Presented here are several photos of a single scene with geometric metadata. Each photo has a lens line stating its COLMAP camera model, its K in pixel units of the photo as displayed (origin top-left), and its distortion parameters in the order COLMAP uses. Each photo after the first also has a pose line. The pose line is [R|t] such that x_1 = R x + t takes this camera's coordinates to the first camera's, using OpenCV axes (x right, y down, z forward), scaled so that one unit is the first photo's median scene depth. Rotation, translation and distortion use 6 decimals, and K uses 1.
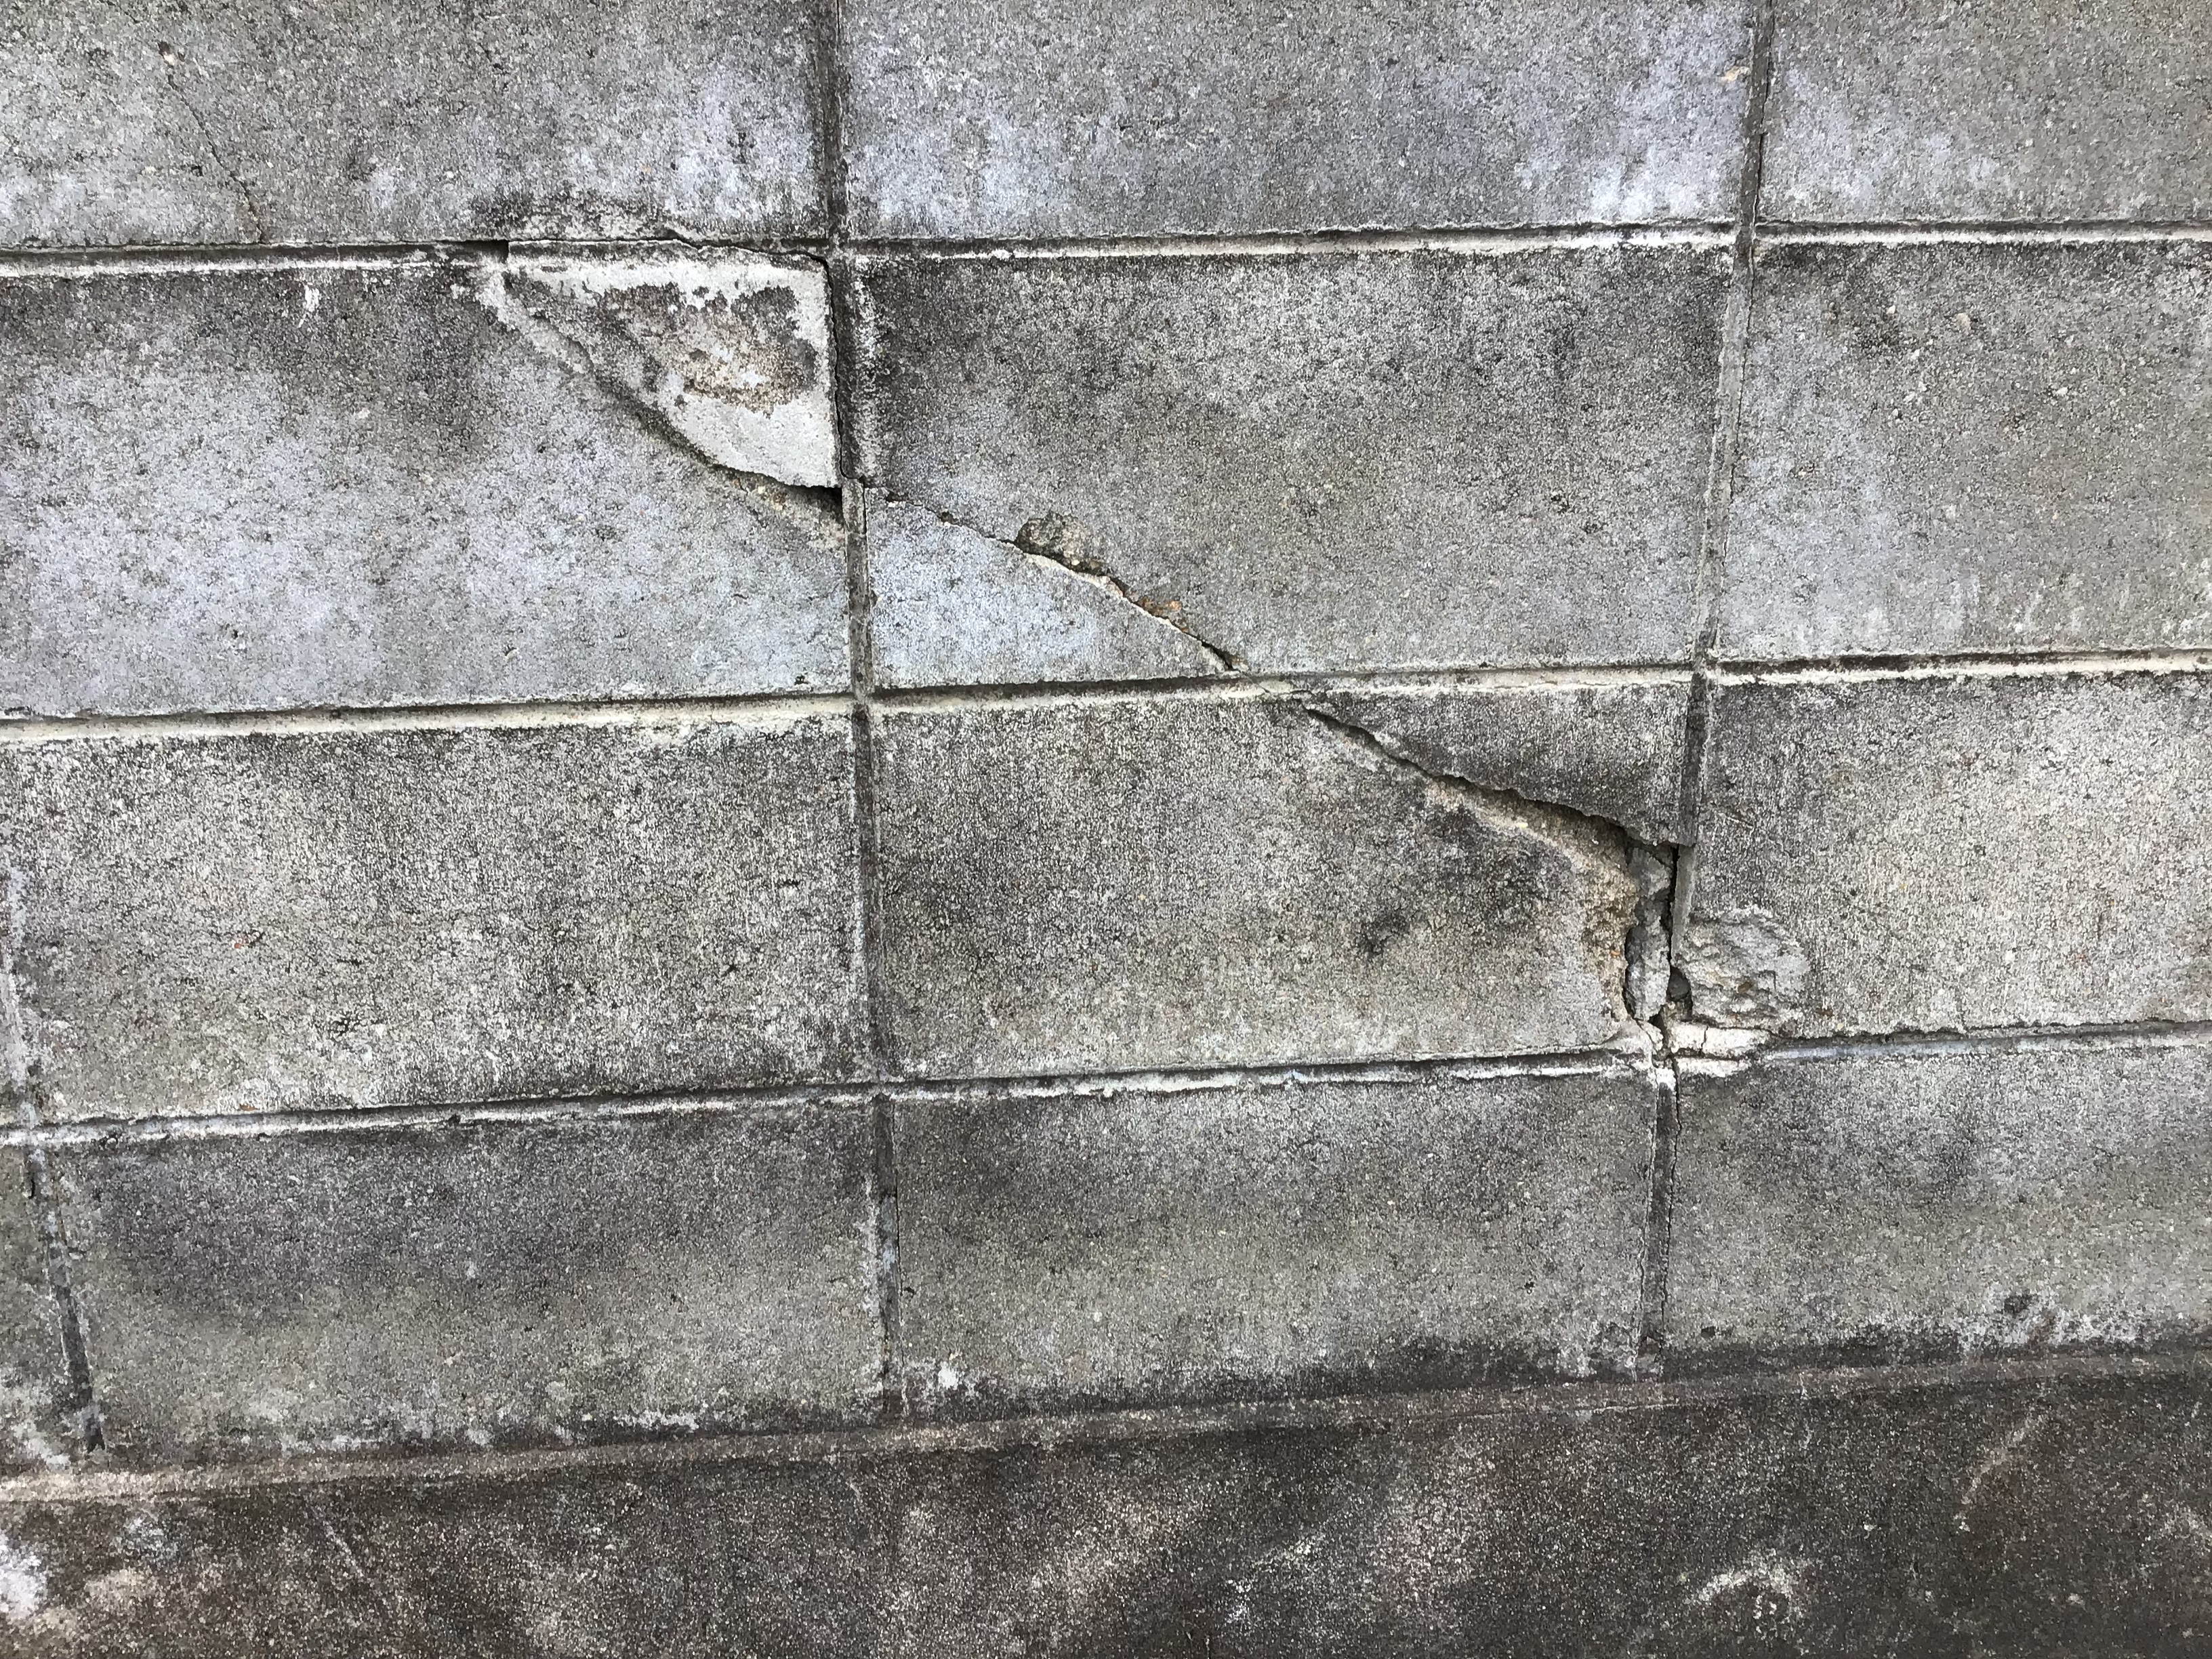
lens RADIAL K [[1981.9, 0, 1090.0], [0, 1981.9, 823.9], [0, 0, 1]] dist [0.098946, -0.193263]
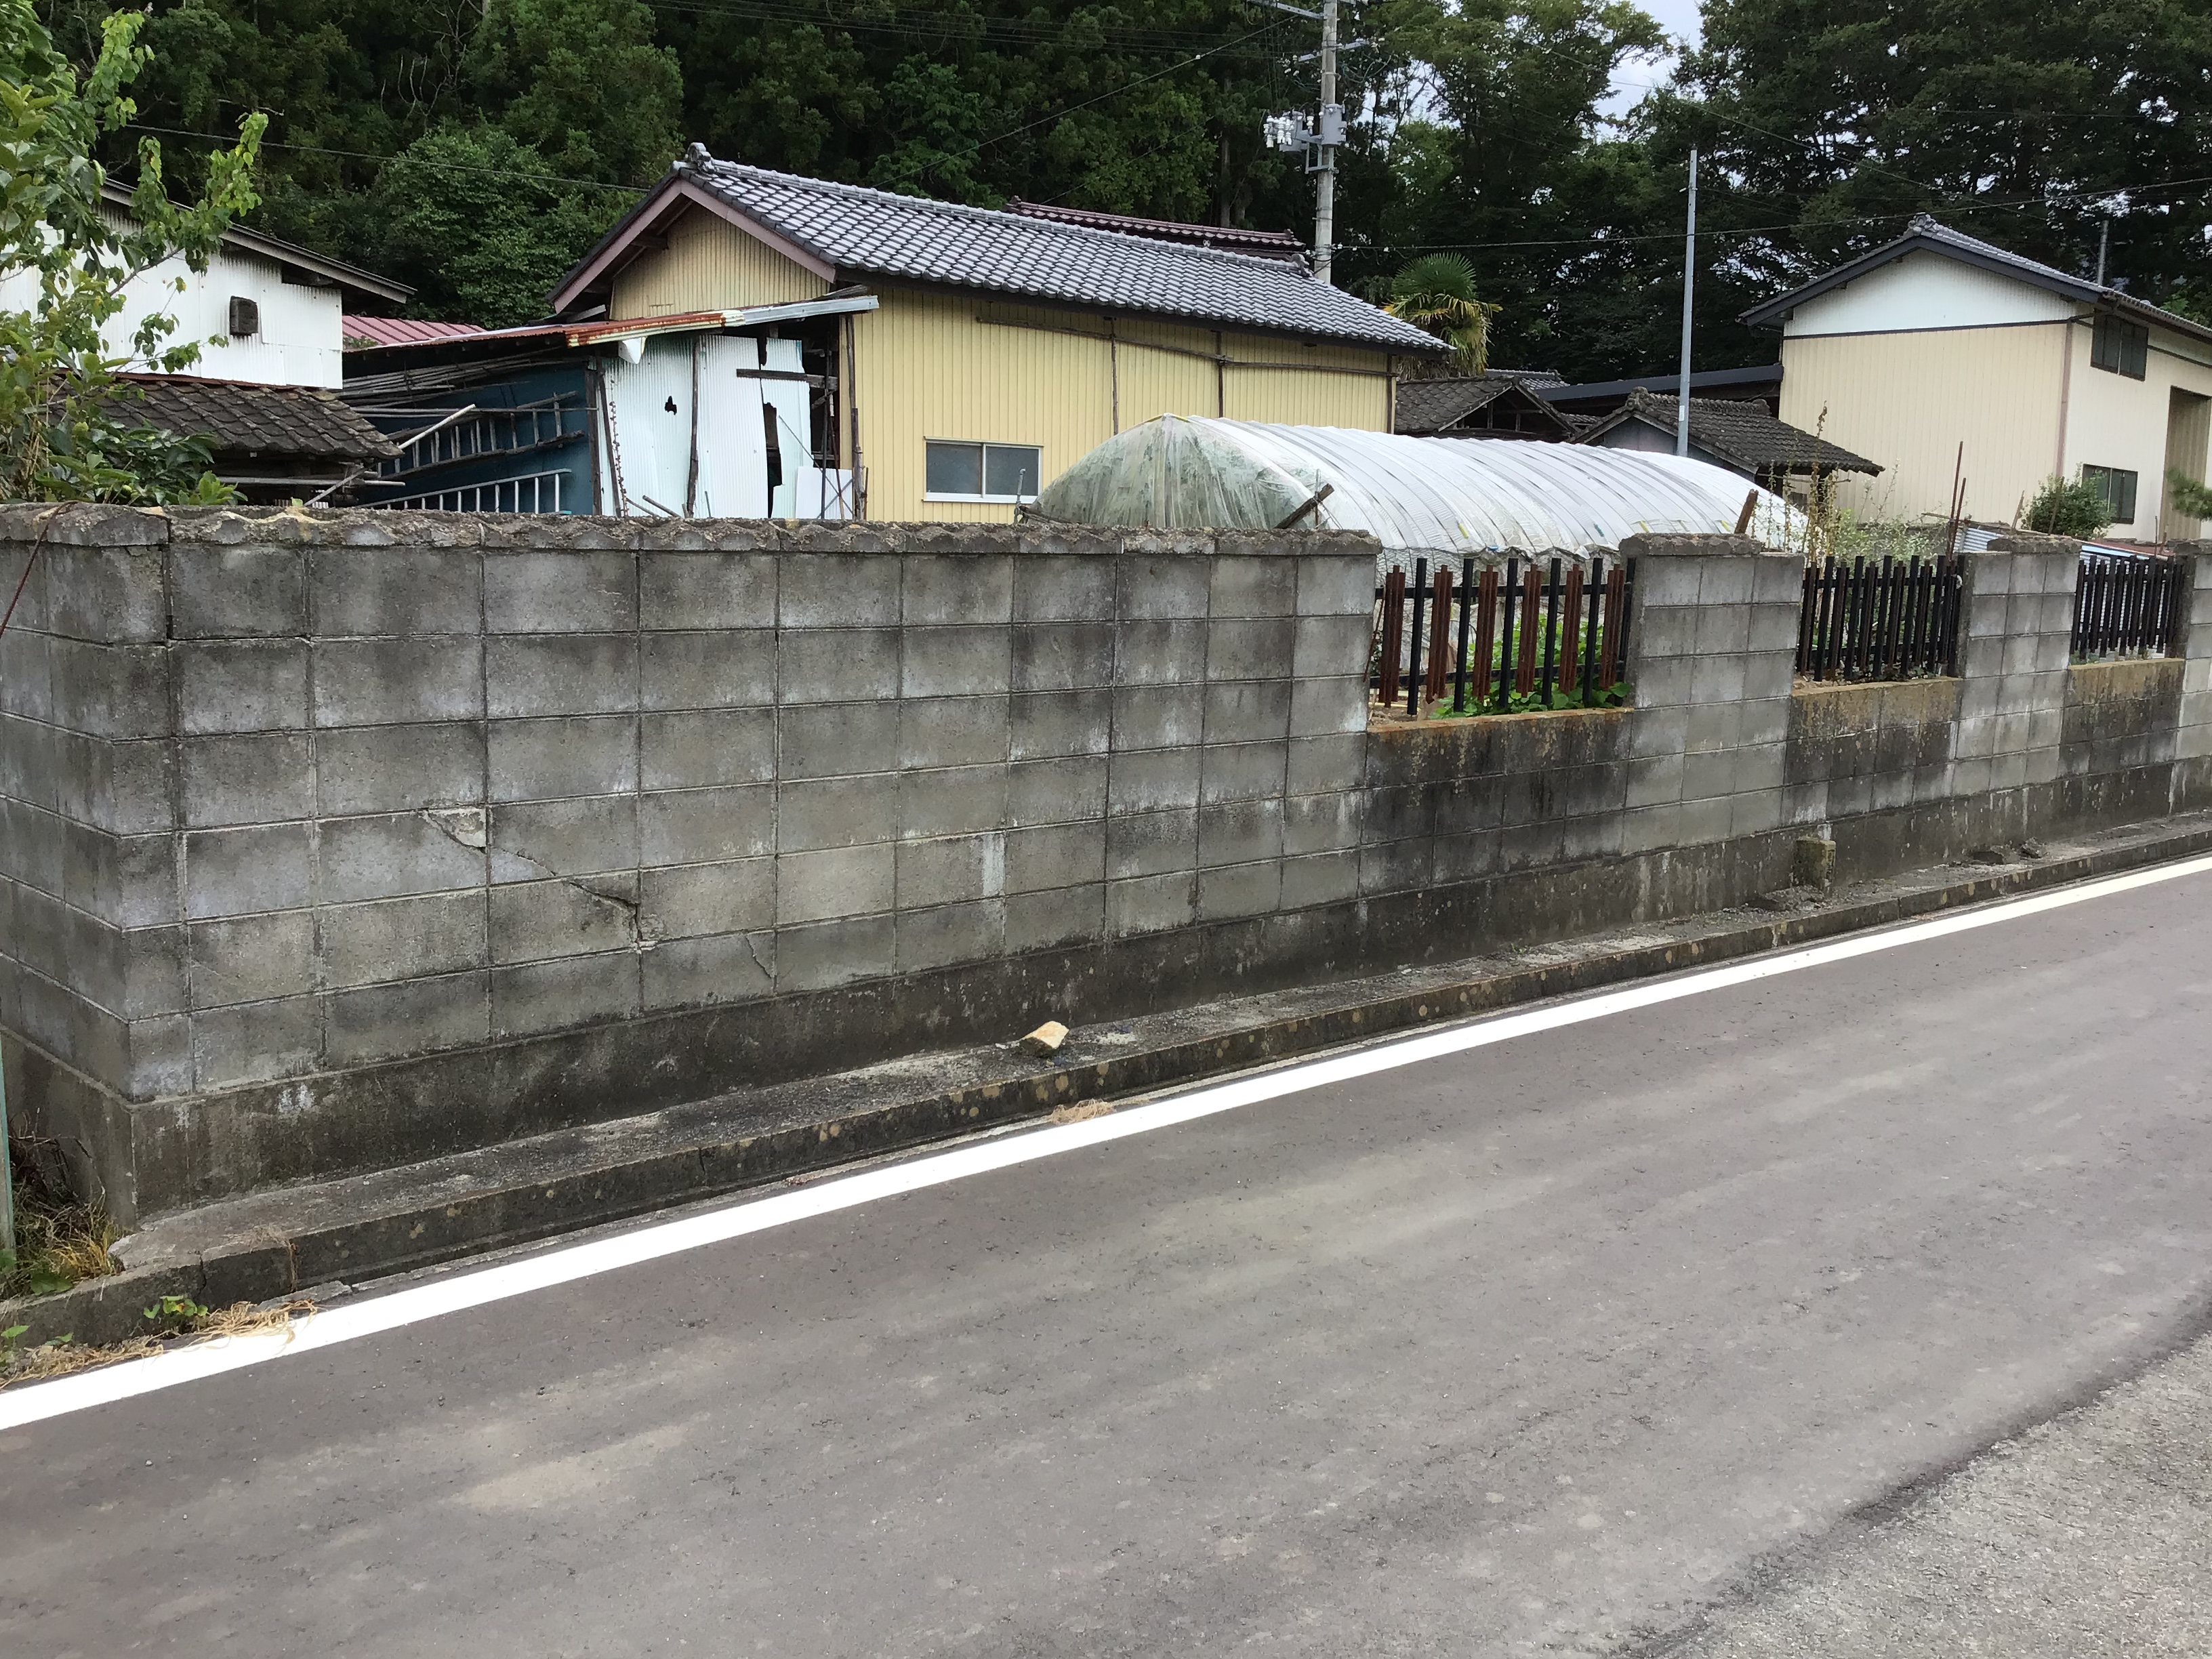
lens RADIAL K [[1981.9, 0, 1090.0], [0, 1981.9, 823.9], [0, 0, 1]] dist [0.098946, -0.193263]
pose [[0.804676, -0.063397, 0.590319, -1.794337], [0.150788, 0.983504, -0.099919, 0.498852], [-0.574246, 0.169415, 0.800962, -3.839263]]
